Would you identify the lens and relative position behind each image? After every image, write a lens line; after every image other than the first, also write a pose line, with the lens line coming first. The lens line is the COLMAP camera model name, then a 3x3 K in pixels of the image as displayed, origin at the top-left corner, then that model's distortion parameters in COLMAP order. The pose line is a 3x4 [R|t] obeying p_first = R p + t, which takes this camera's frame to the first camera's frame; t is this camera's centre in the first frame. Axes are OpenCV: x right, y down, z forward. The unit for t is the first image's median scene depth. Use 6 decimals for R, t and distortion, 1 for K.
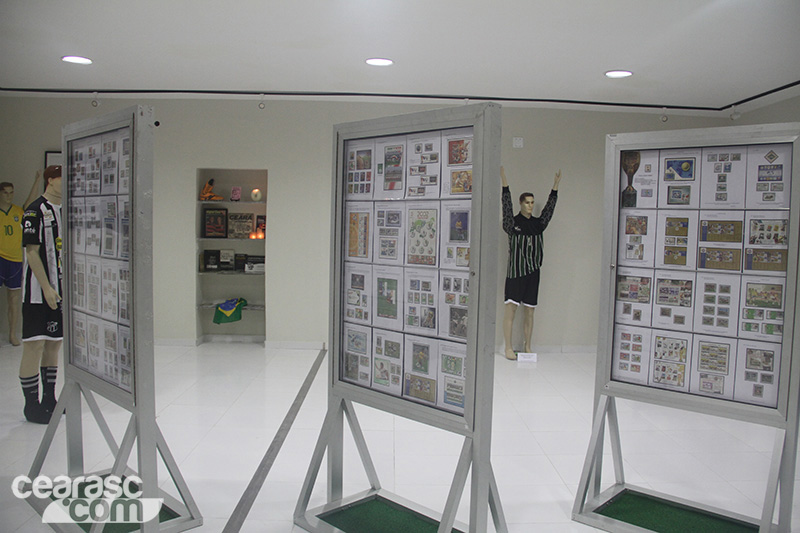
lens RADIAL K [[662.3, 0, 398.7], [0, 662.3, 265.3], [0, 0, 1]] dist [-0.081842, 0.001421]
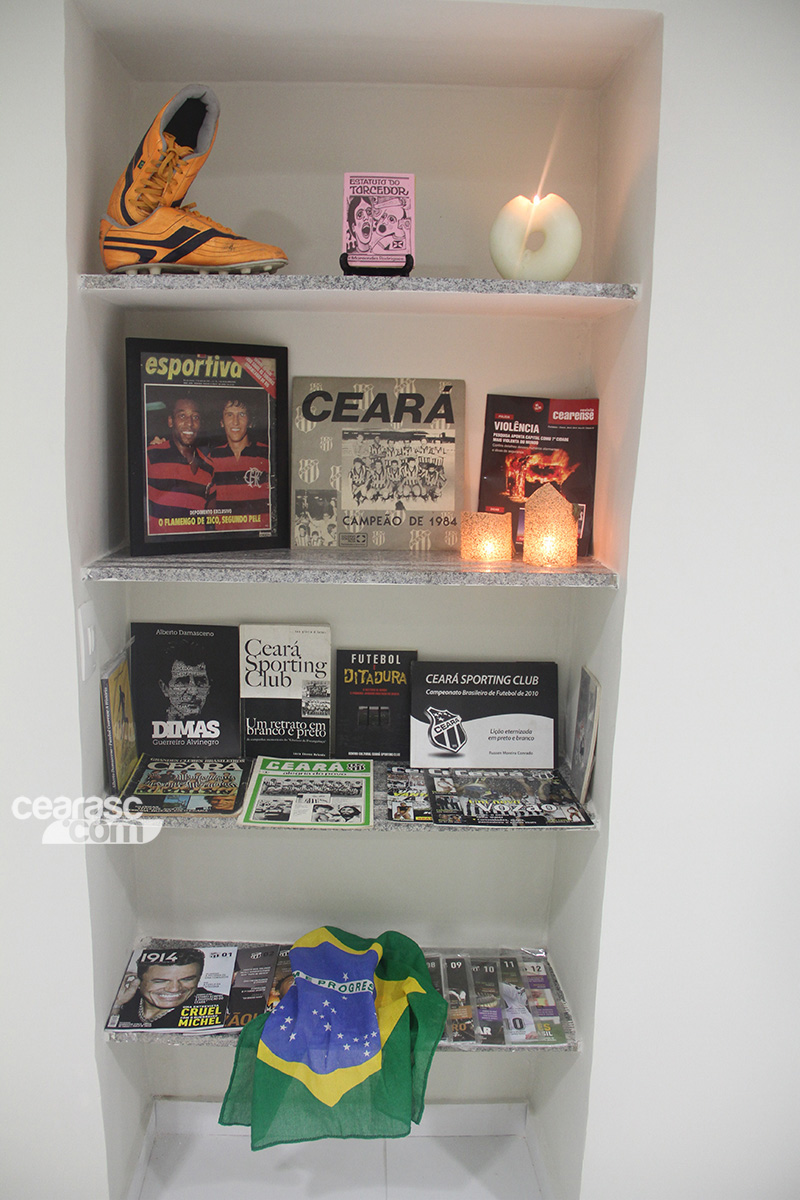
lens RADIAL K [[993.4, 0, 404.0], [0, 993.4, 602.3], [0, 0, 1]] dist [-0.081842, 0.001421]
pose [[0.999398, -0.001968, 0.034639, -0.242437], [-0.002202, 0.992782, 0.119910, -0.055956], [-0.034625, -0.119914, 0.992180, 0.777366]]
